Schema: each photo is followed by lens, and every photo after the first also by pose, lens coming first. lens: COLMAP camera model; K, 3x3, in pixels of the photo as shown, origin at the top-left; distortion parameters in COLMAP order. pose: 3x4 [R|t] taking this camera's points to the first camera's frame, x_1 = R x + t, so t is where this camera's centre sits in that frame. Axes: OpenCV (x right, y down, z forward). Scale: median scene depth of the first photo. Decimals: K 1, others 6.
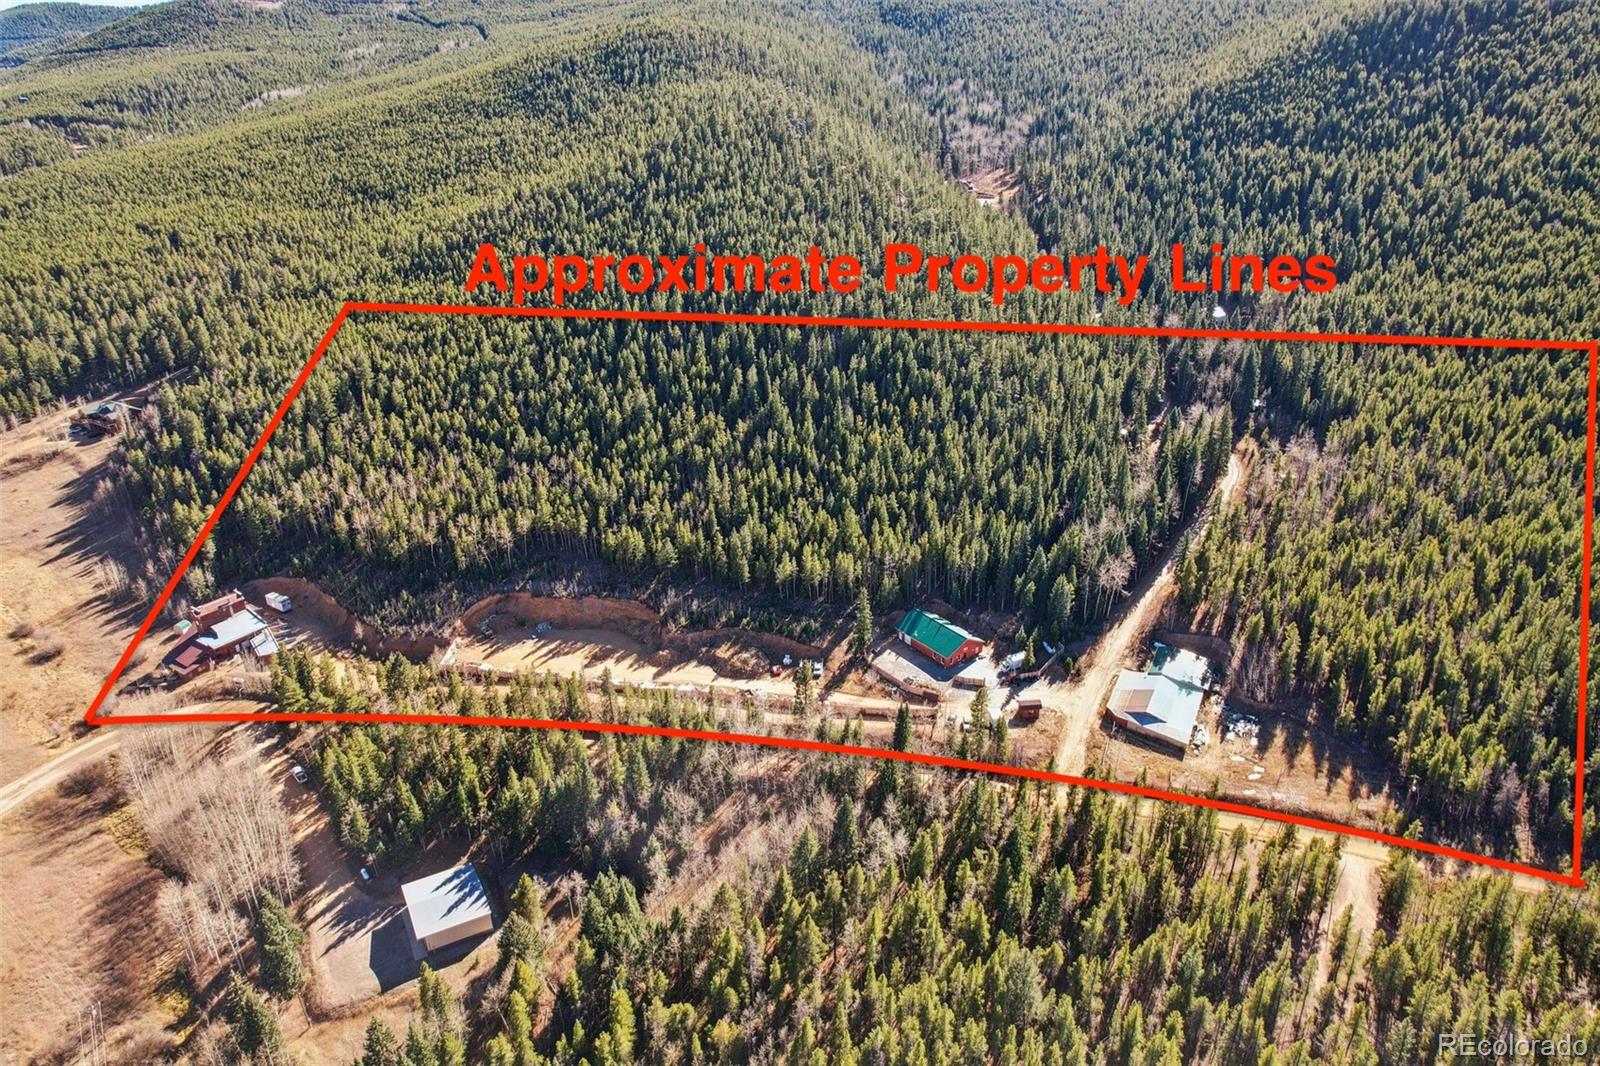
lens RADIAL K [[1014.6, 0, 807.8], [0, 1014.6, 531.6], [0, 0, 1]] dist [-0.076258, 0.068903]
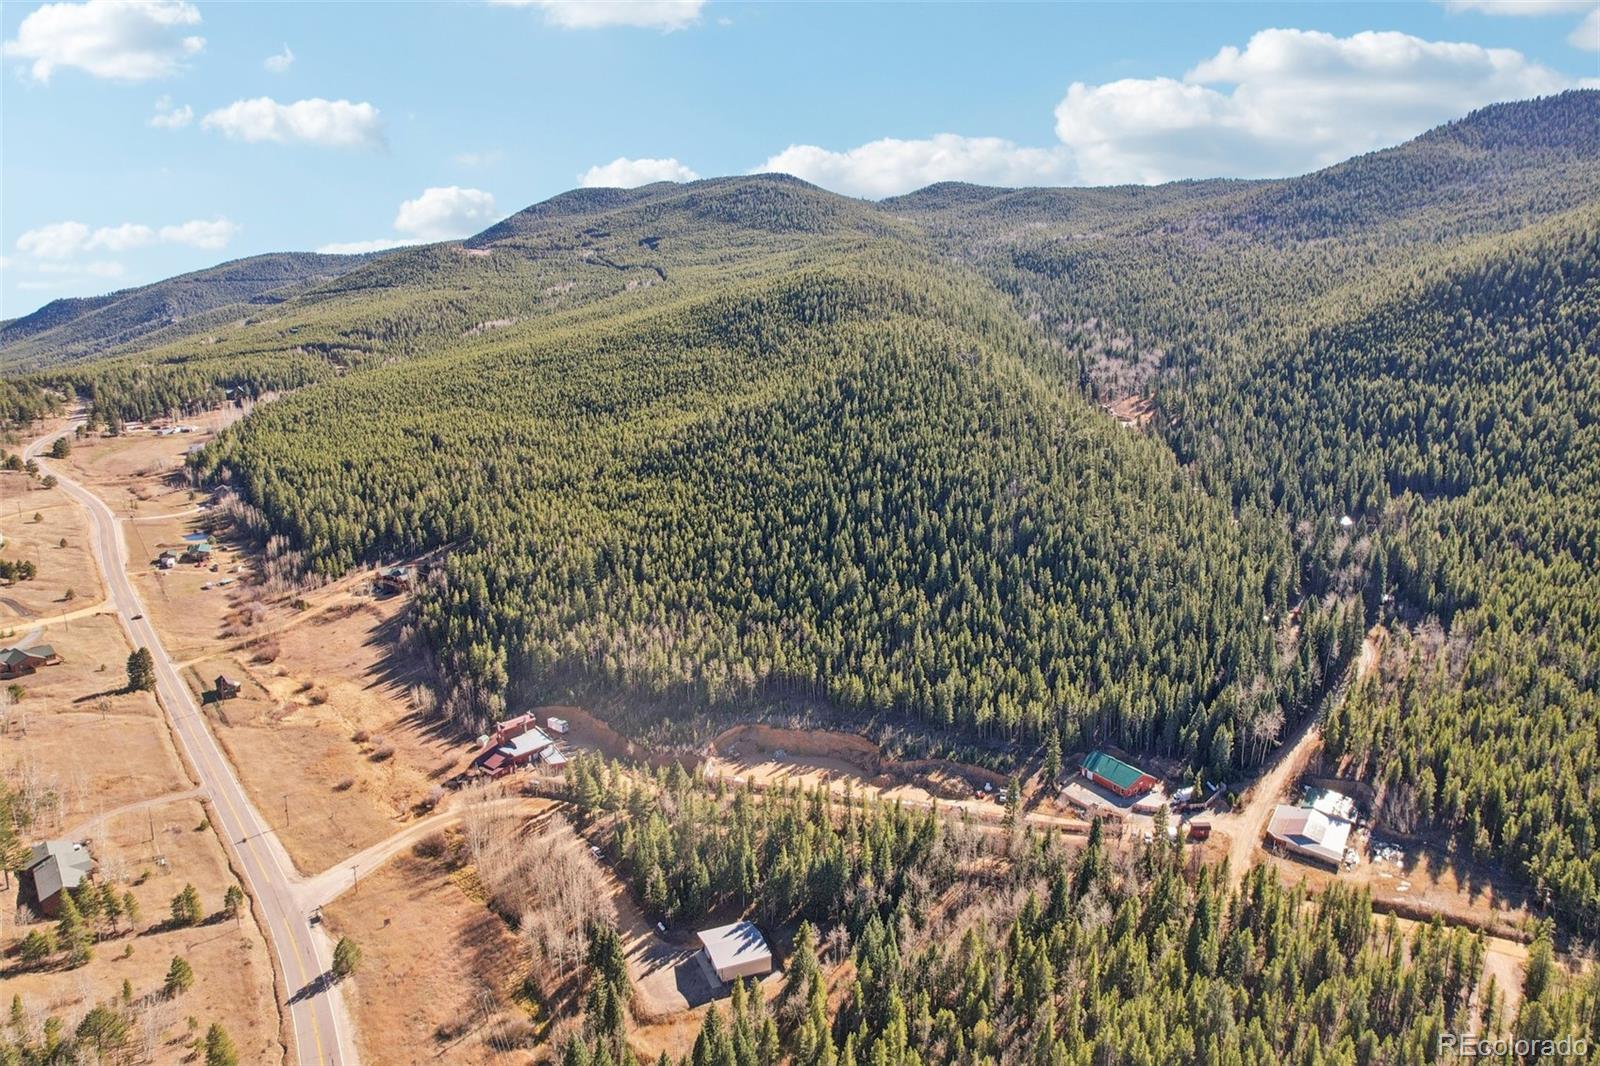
lens RADIAL K [[1014.6, 0, 807.8], [0, 1014.6, 531.6], [0, 0, 1]] dist [-0.076258, 0.068903]
pose [[0.993446, 0.027023, -0.111063, -0.087138], [-0.049439, 0.977648, -0.204354, 0.069030], [0.103059, 0.208505, 0.972576, -0.199228]]
